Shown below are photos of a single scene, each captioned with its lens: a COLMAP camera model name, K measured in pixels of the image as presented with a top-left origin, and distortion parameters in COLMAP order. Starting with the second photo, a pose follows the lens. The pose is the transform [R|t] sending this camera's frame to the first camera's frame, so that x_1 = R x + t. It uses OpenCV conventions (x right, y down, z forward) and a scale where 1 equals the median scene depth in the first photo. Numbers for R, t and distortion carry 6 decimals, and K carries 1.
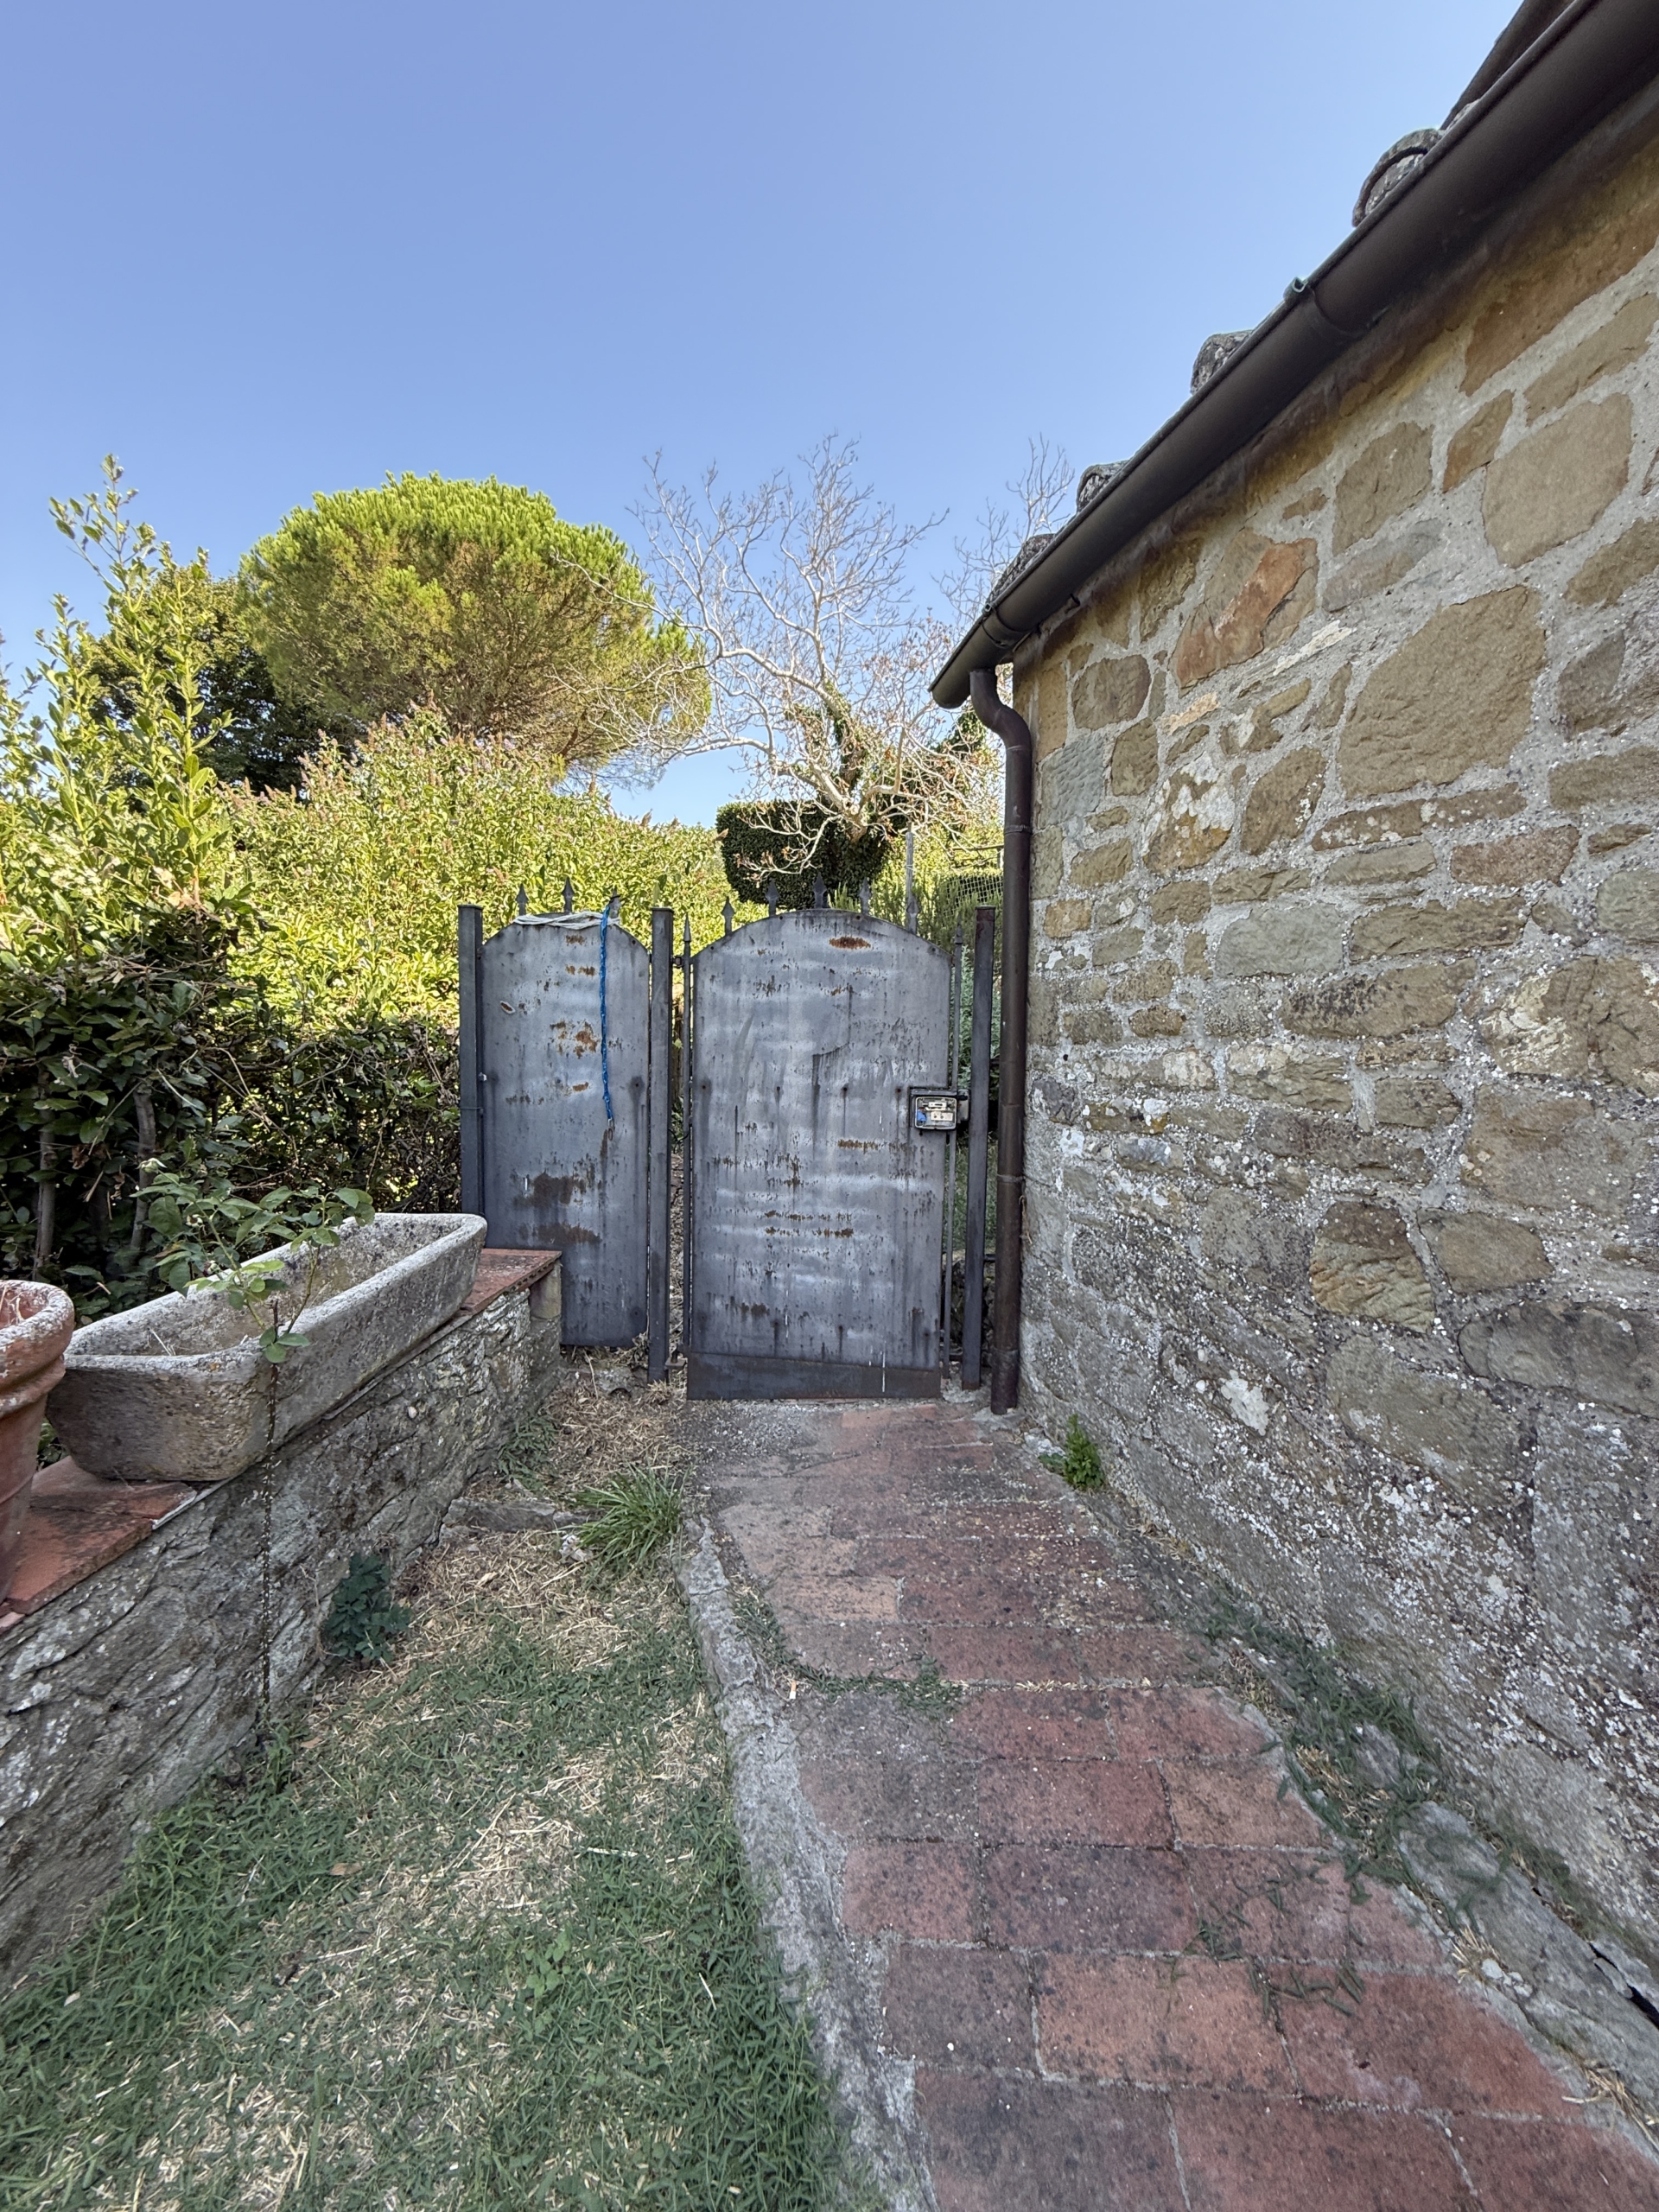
lens RADIAL K [[882.1, 0, 833.0], [0, 882.1, 1095.6], [0, 0, 1]] dist [-0.000996, 0.000276]
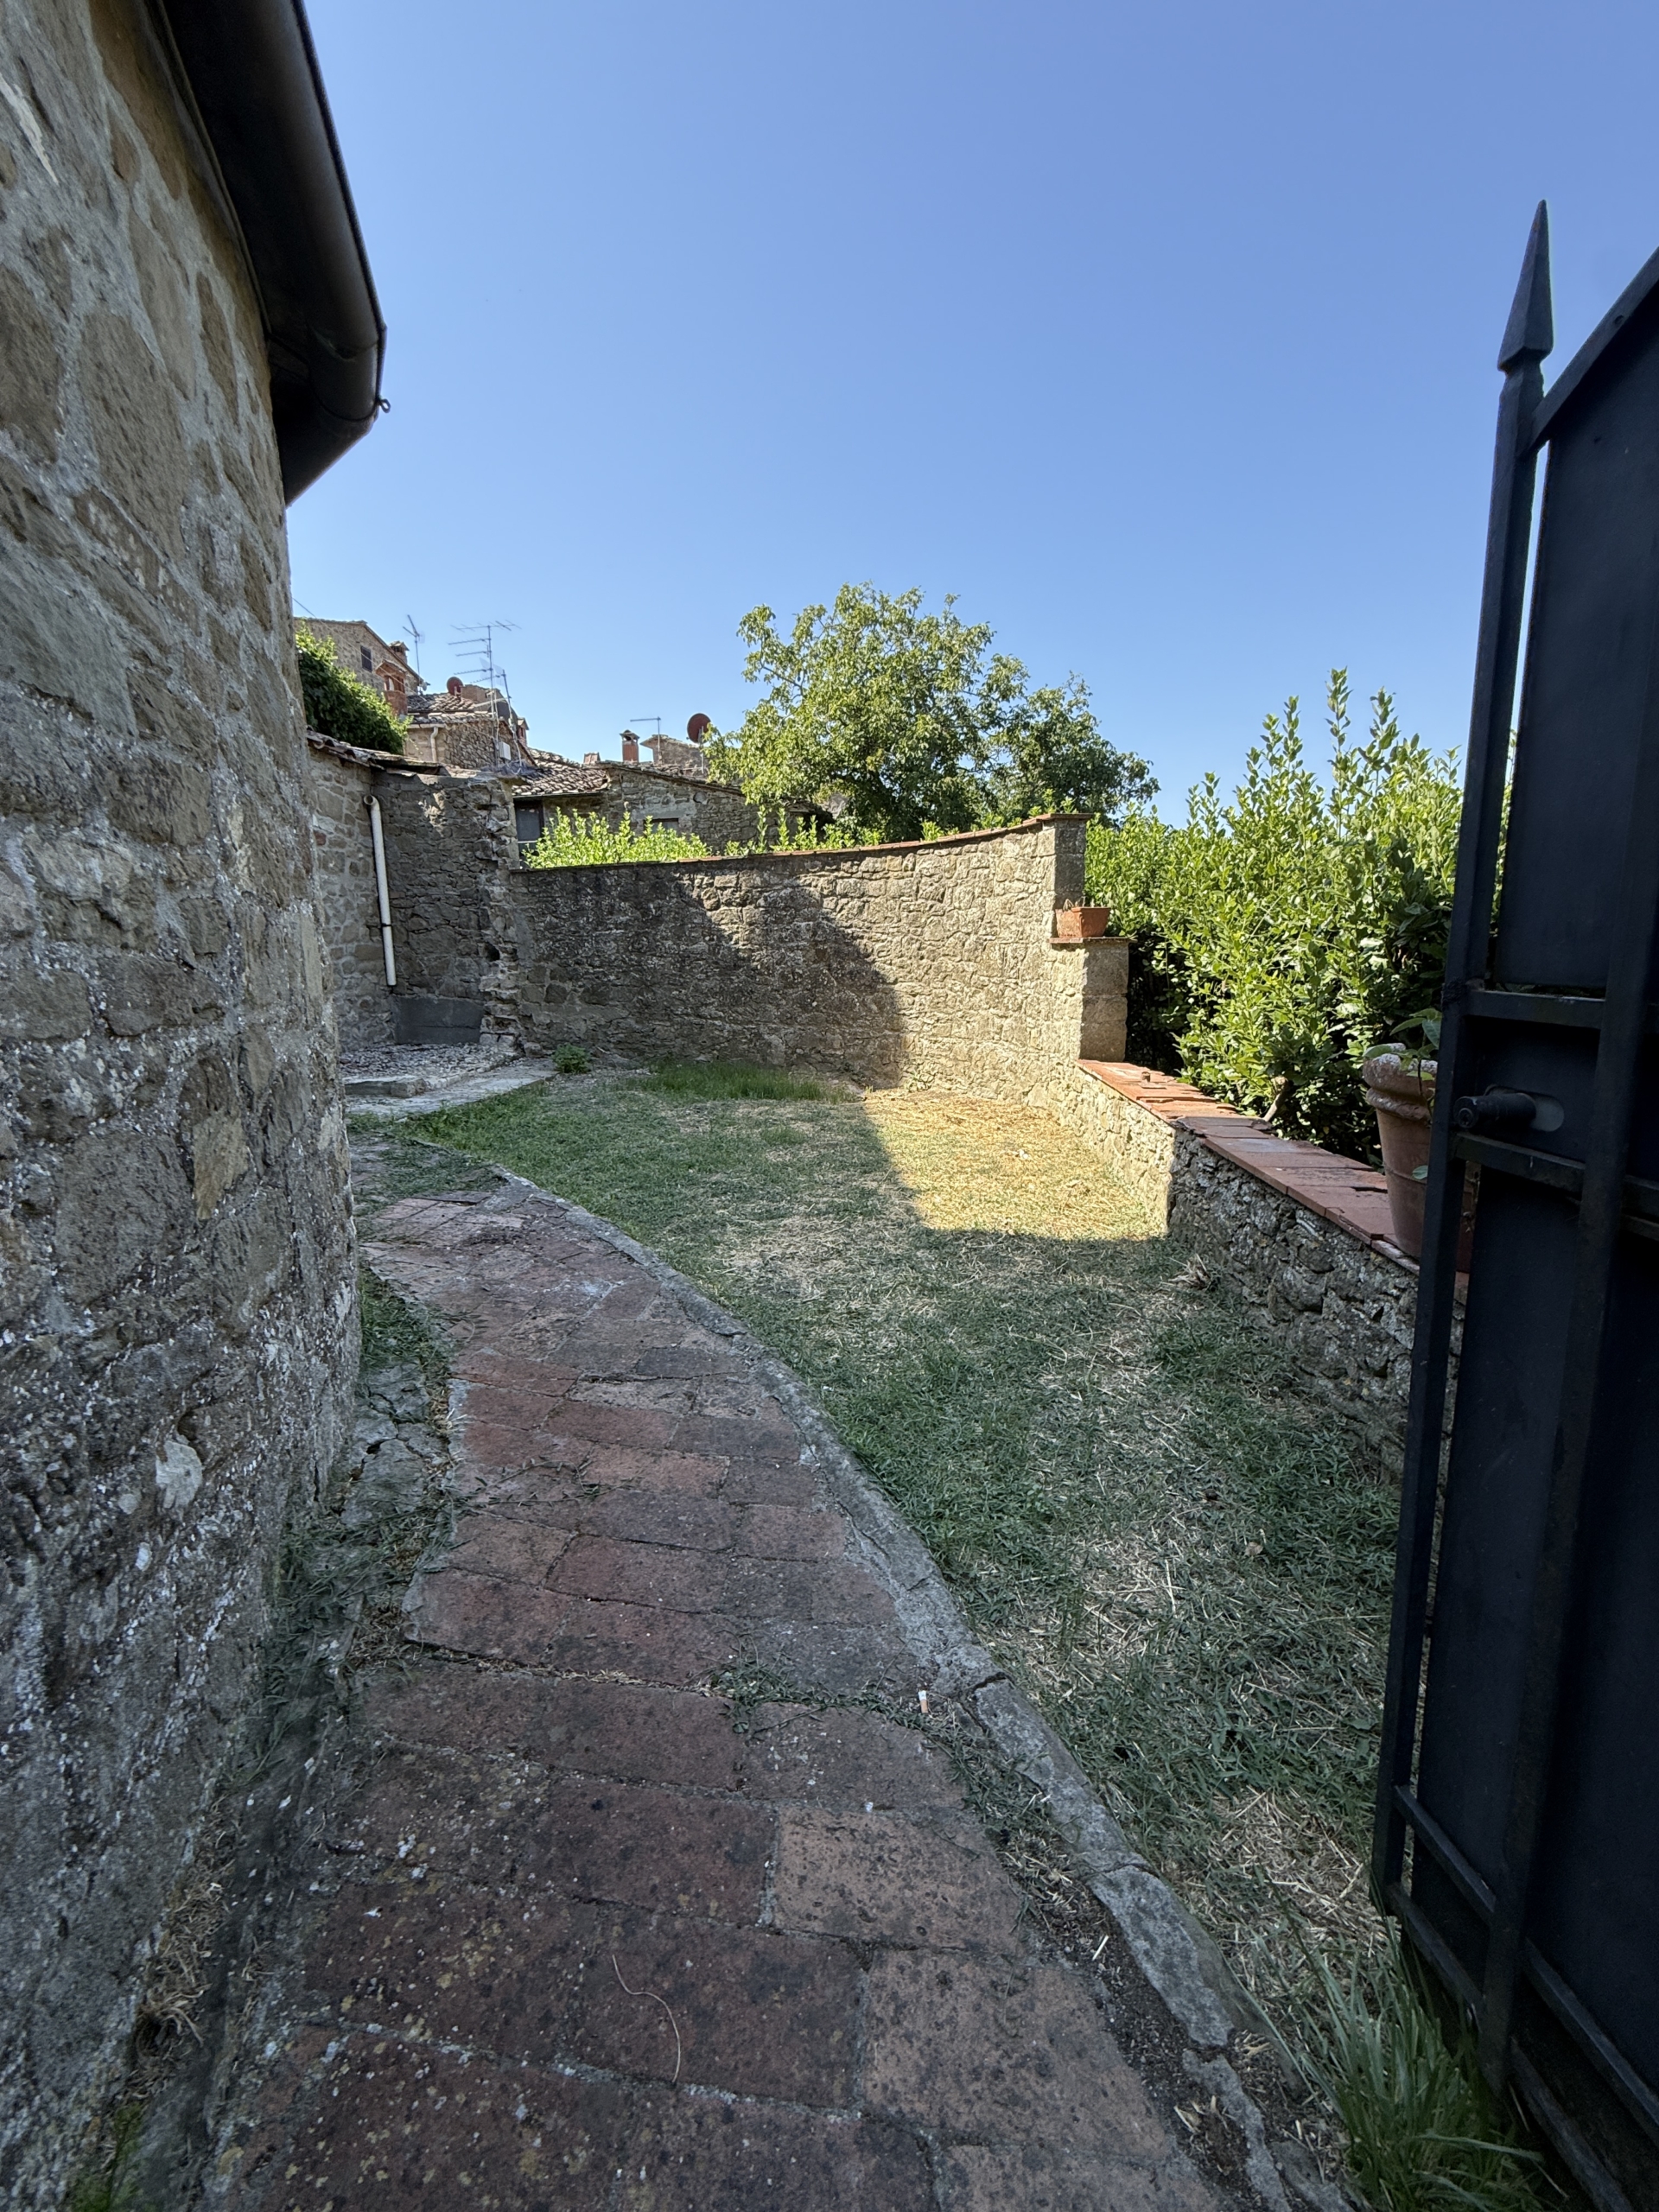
lens RADIAL K [[882.1, 0, 826.4], [0, 882.1, 1104.7], [0, 0, 1]] dist [-0.000996, 0.000276]
pose [[-0.998834, 0.019857, -0.044007, 0.061173], [0.007224, 0.962707, 0.270449, -0.042996], [0.047736, 0.269816, -0.961728, 1.530259]]
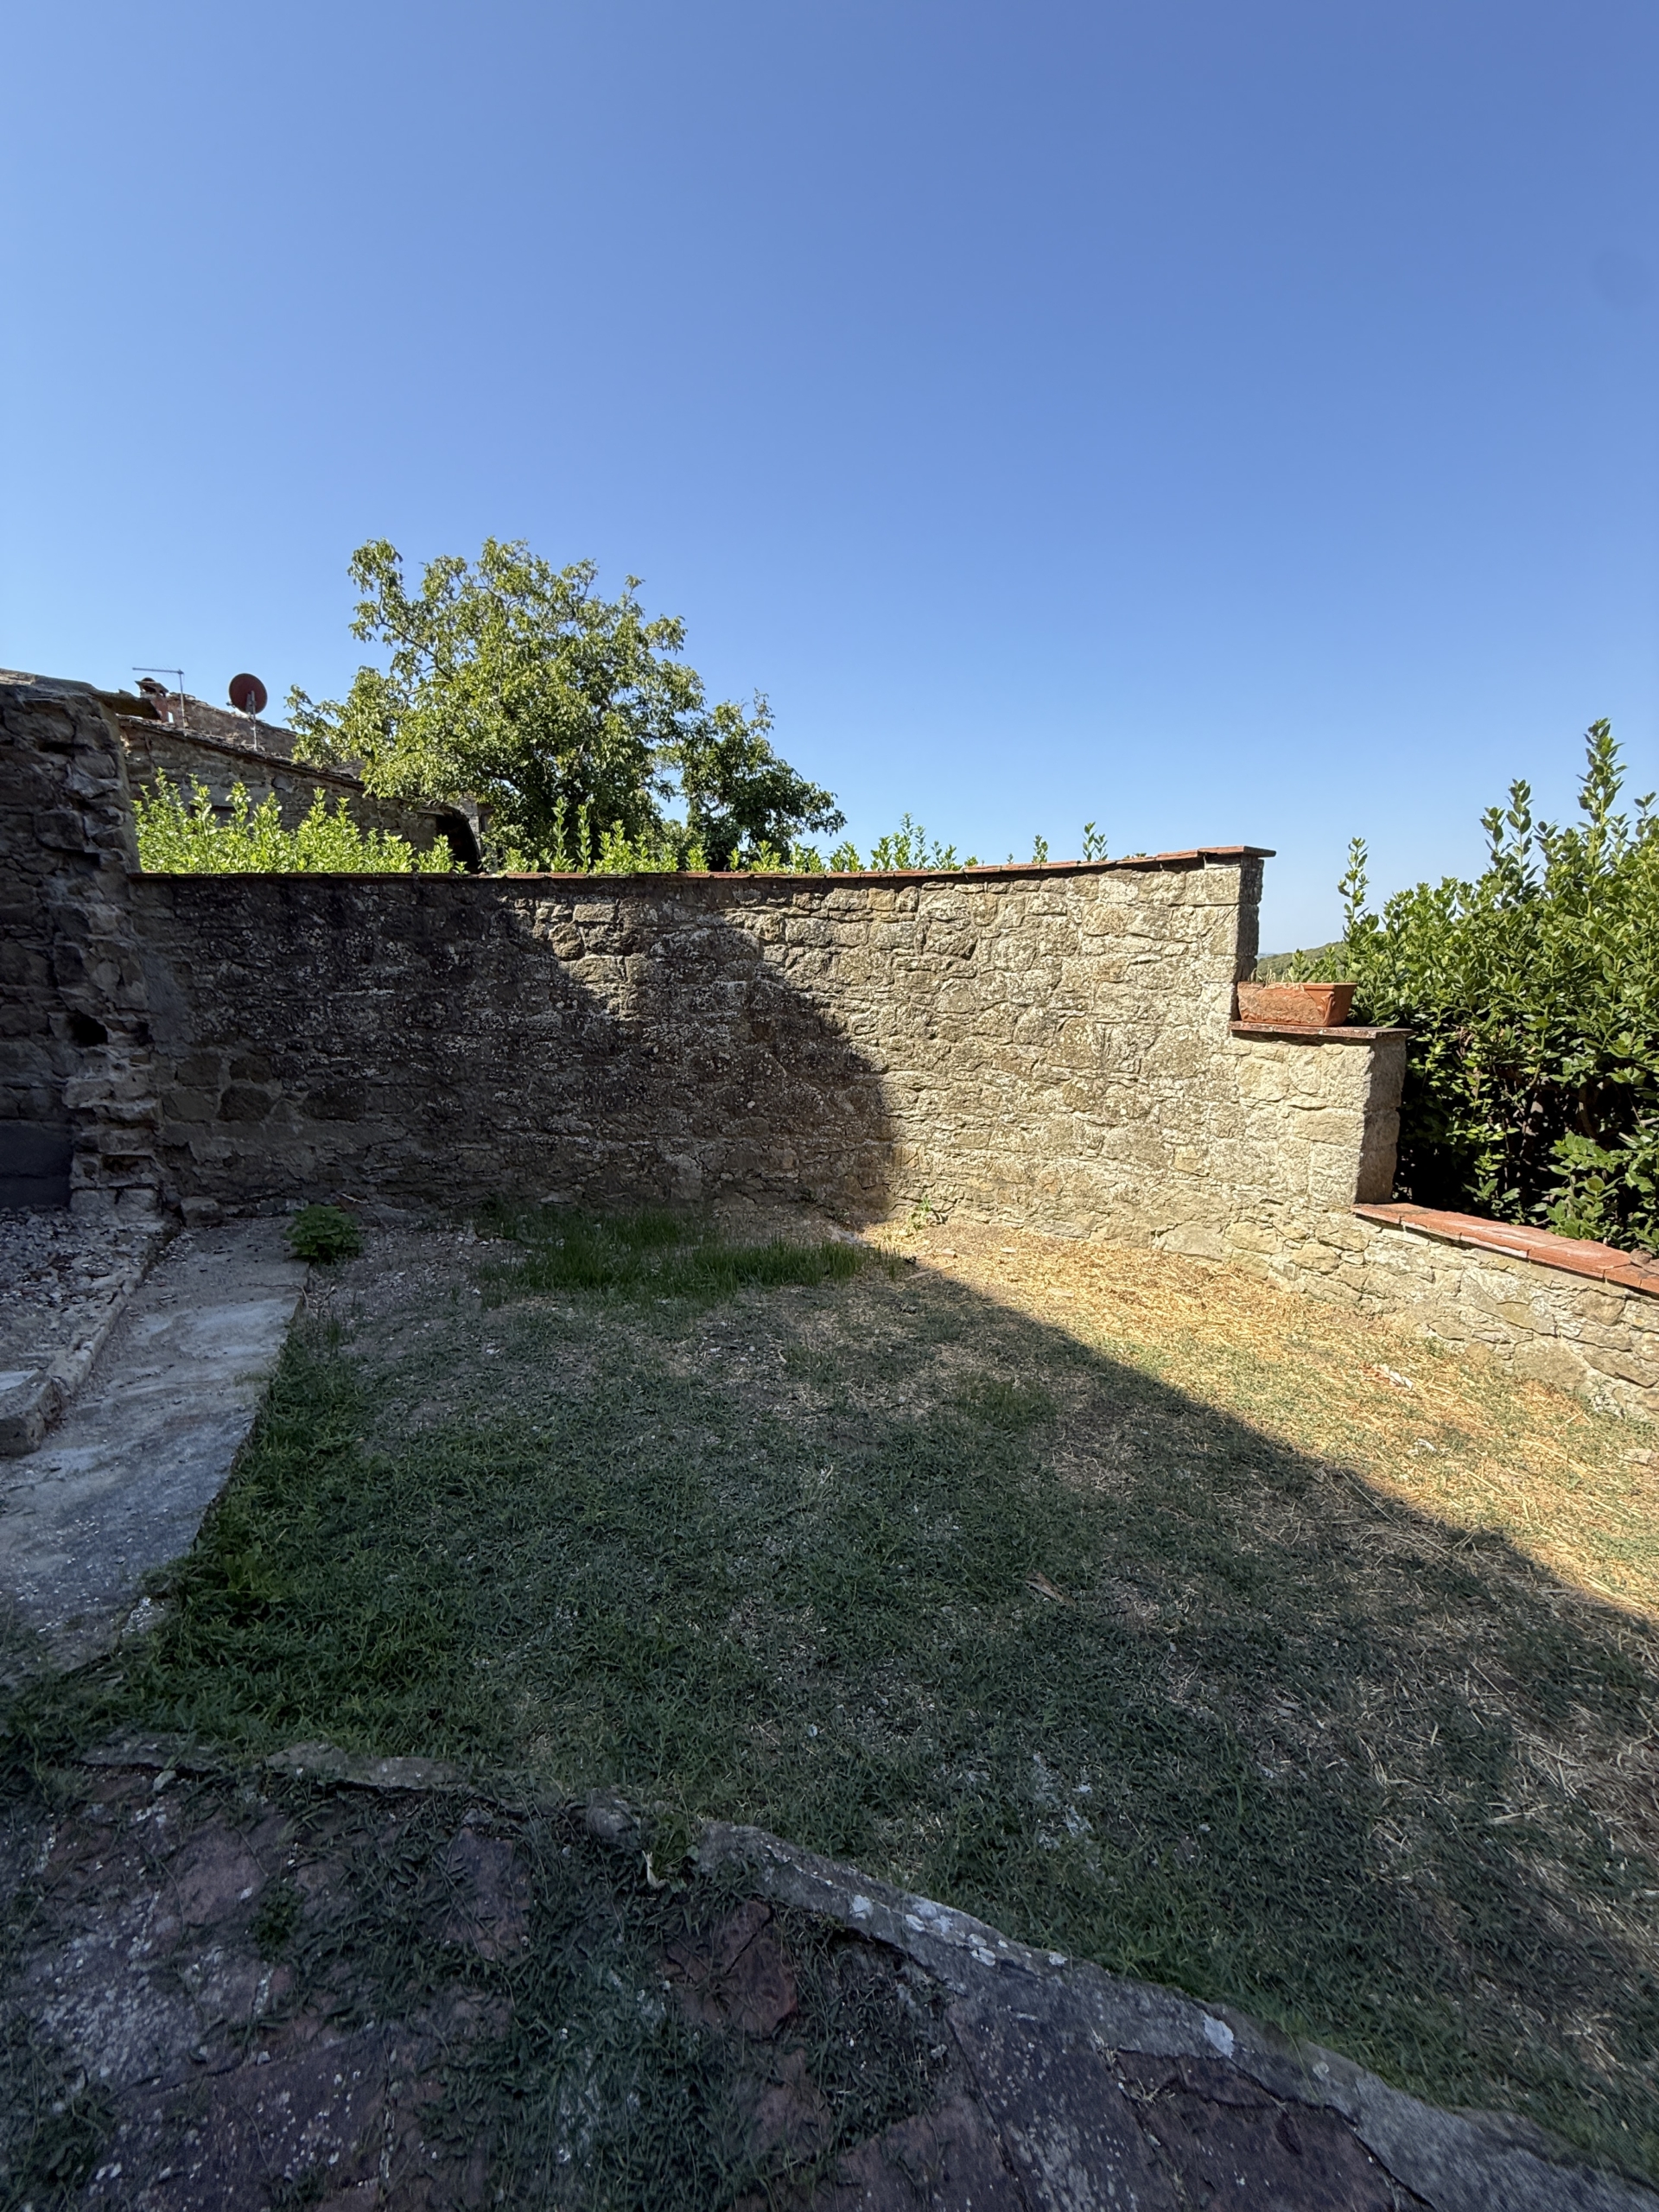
lens RADIAL K [[882.1, 0, 823.9], [0, 882.1, 1100.0], [0, 0, 1]] dist [-0.000996, 0.000276]
pose [[-0.862962, 0.078075, -0.499201, 1.055932], [-0.046090, 0.971707, 0.231650, -0.033888], [0.503163, 0.222913, -0.834947, -0.142260]]
